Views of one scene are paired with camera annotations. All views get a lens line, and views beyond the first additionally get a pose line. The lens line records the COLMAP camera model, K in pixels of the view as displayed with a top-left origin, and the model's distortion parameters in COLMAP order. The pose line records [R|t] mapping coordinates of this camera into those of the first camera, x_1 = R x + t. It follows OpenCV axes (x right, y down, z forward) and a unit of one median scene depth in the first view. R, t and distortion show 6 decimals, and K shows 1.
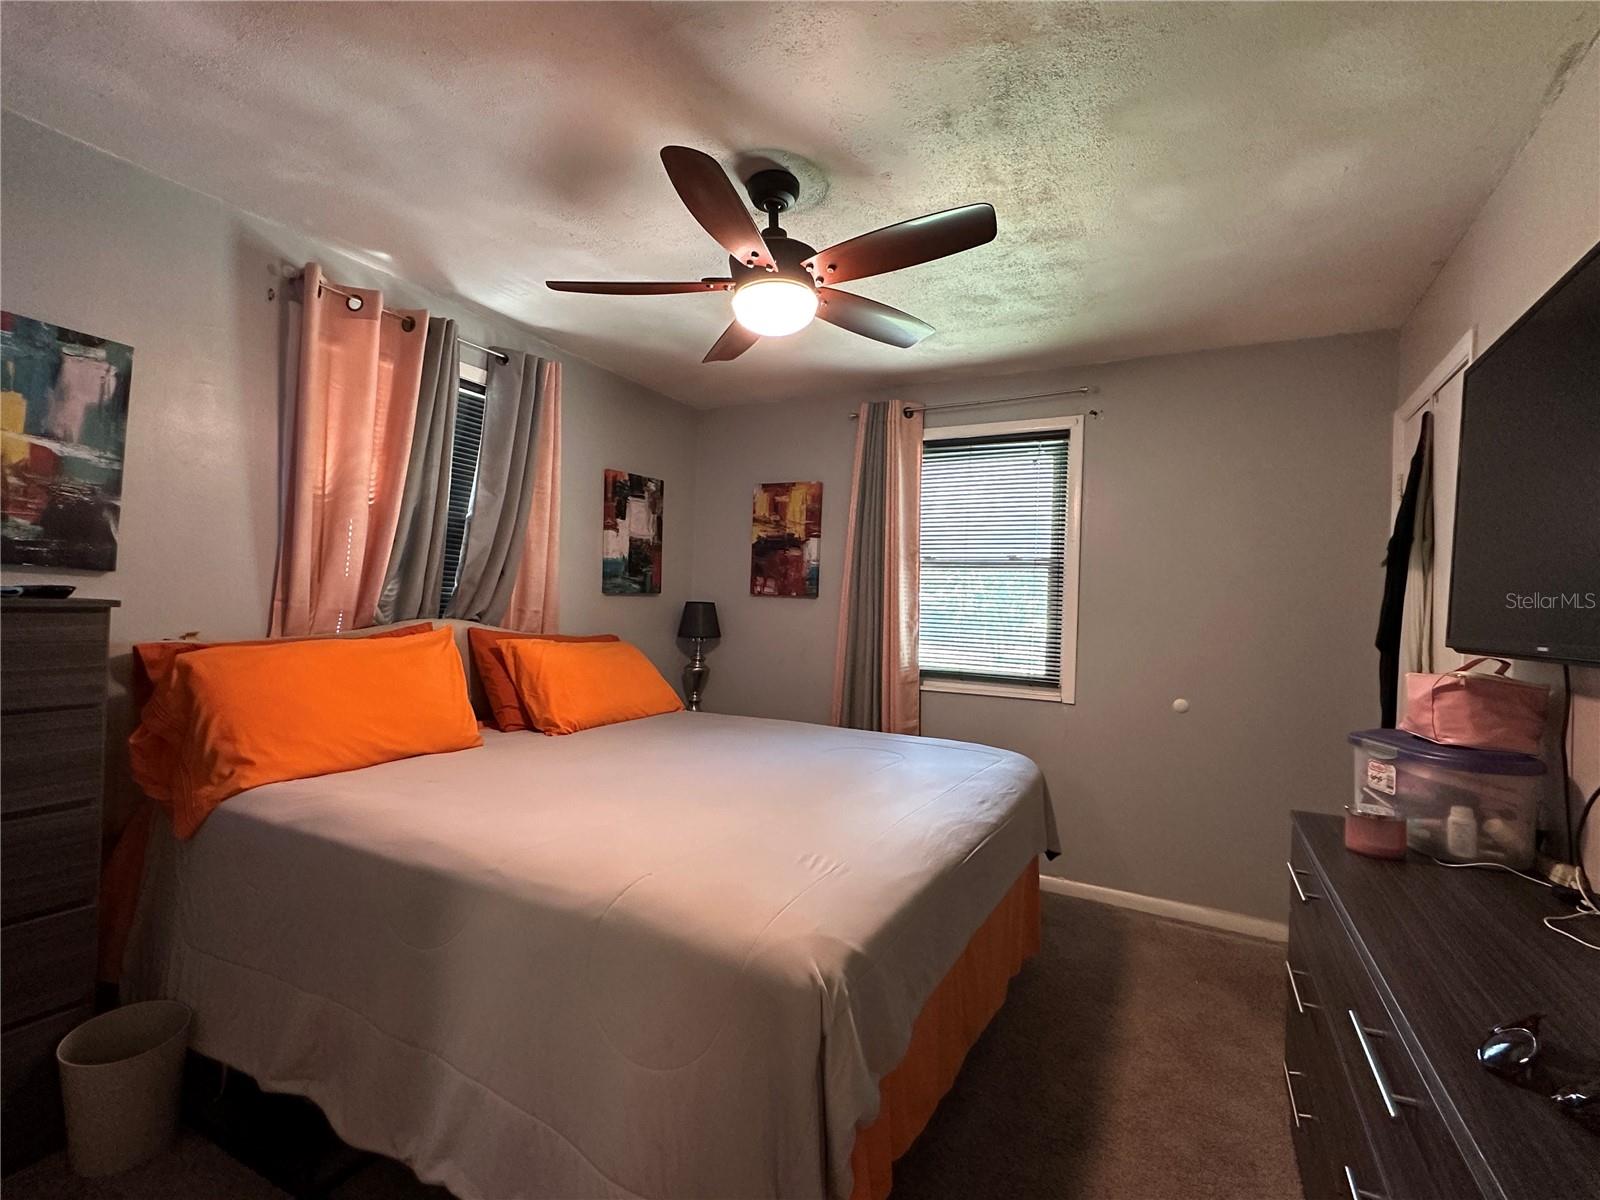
lens RADIAL K [[738.6, 0, 796.0], [0, 738.6, 600.7], [0, 0, 1]] dist [-0.003651, -0.000454]
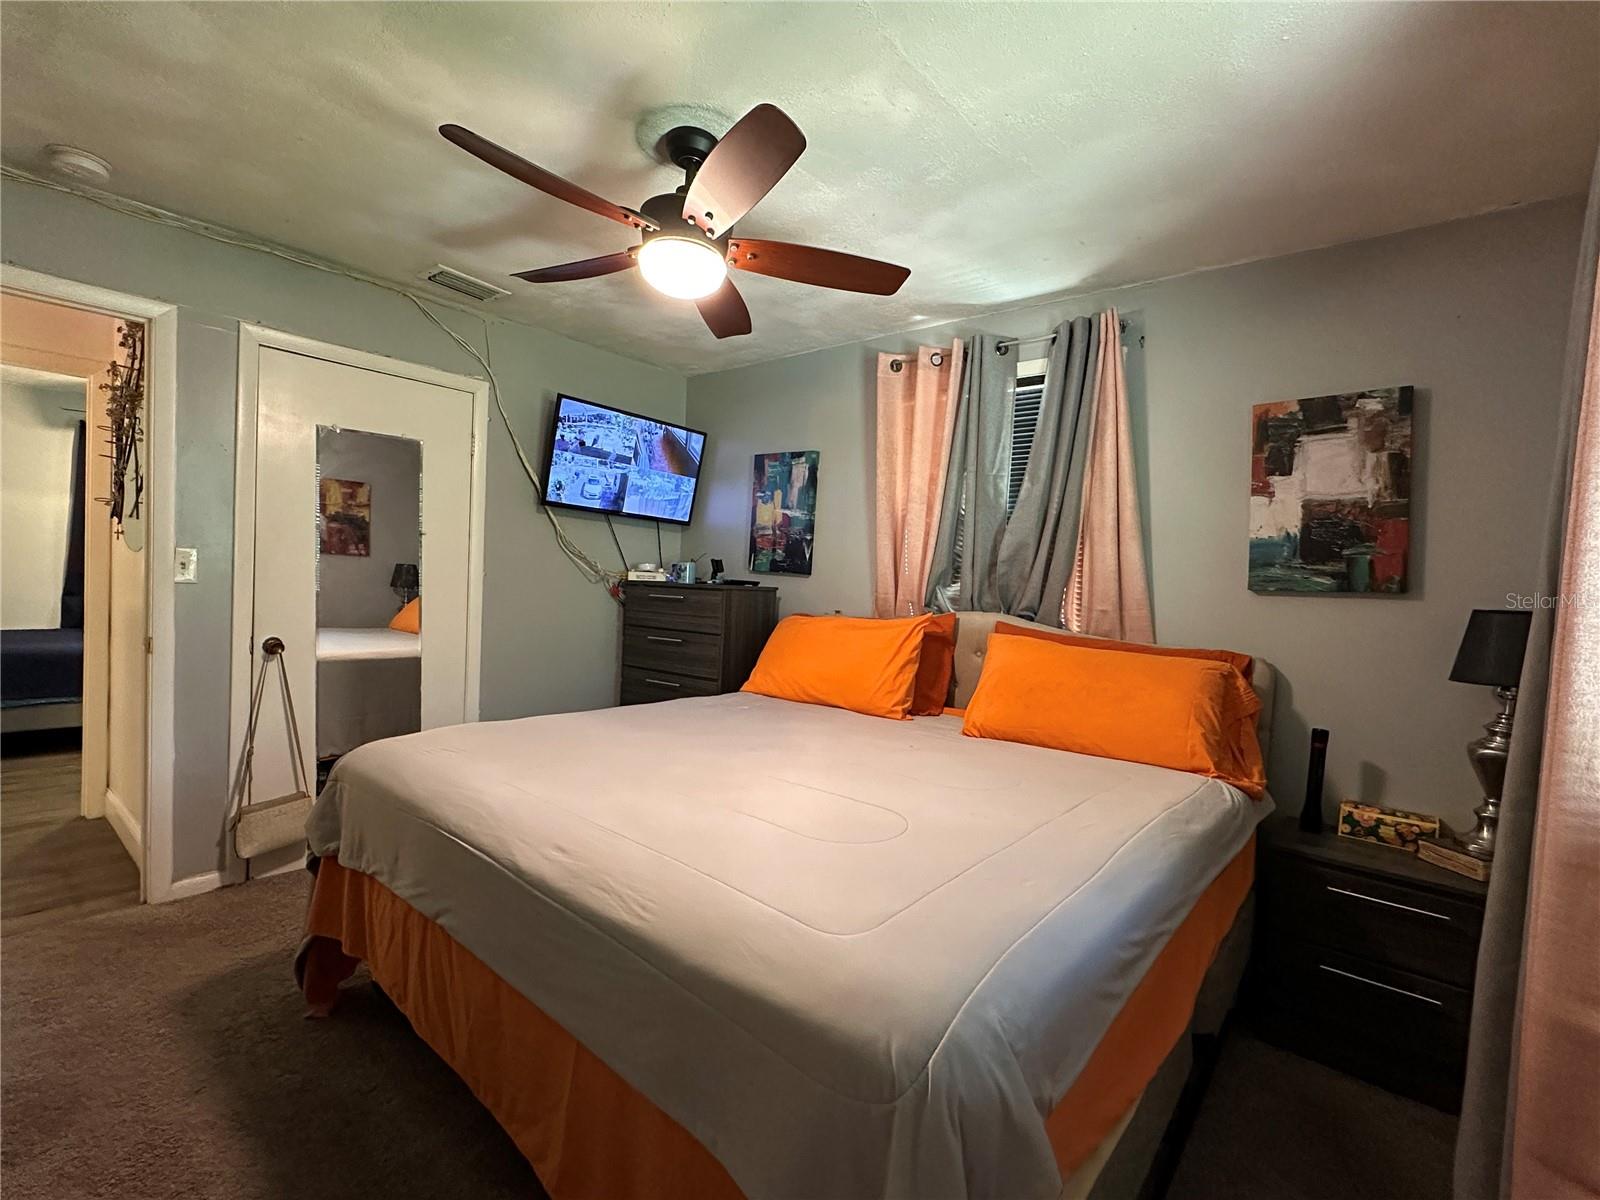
lens RADIAL K [[738.6, 0, 796.4], [0, 738.6, 600.1], [0, 0, 1]] dist [-0.003651, -0.000454]
pose [[-0.208541, -0.020468, -0.977799, 0.474180], [-0.047832, 0.998798, -0.010706, 0.024085], [0.976843, 0.044538, -0.209269, 0.733007]]
